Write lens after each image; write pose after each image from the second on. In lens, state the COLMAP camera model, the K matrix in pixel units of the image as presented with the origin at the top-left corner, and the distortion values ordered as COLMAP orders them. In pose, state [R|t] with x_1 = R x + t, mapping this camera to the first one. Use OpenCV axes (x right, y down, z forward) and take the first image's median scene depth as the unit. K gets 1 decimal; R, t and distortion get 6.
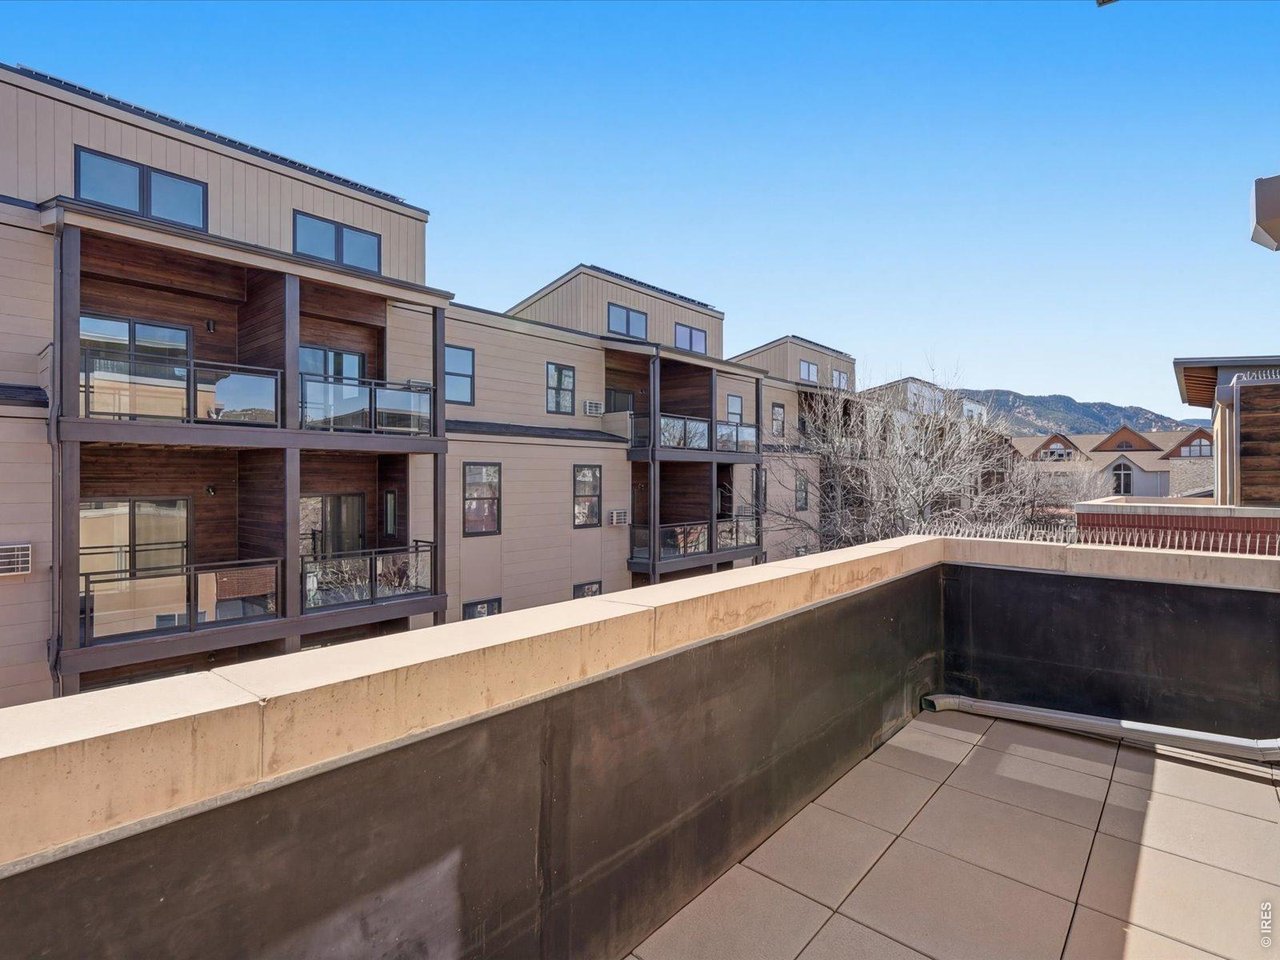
lens RADIAL K [[639.6, 0, 646.3], [0, 639.6, 478.7], [0, 0, 1]] dist [-0.020718, 0.000175]
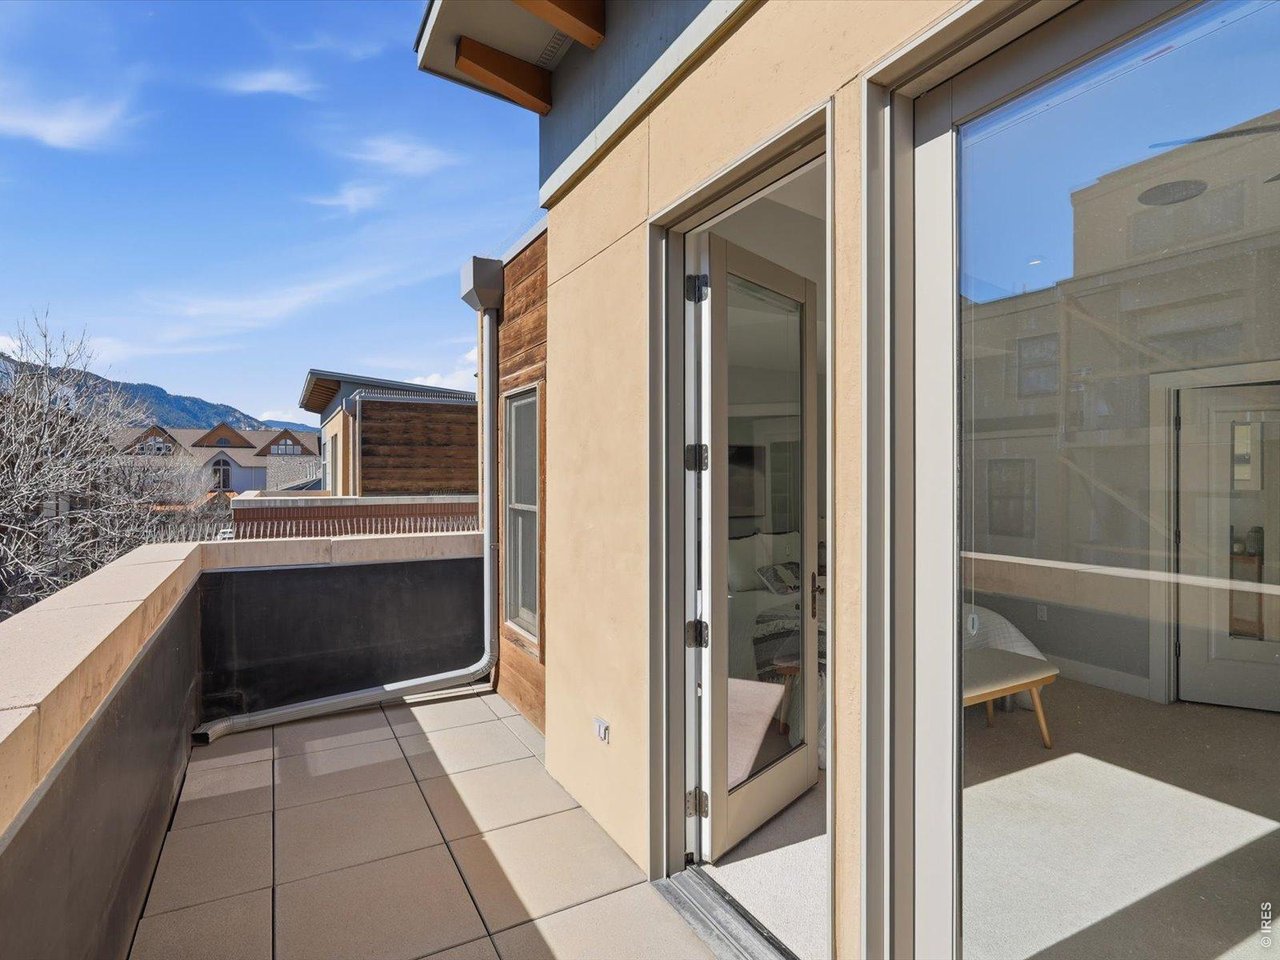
lens RADIAL K [[639.6, 0, 646.3], [0, 639.6, 478.7], [0, 0, 1]] dist [-0.020718, 0.000175]
pose [[0.322467, -0.008831, 0.946539, -0.075756], [0.001880, 0.999960, 0.008689, -0.001143], [-0.946579, -0.001022, 0.322471, 0.071004]]
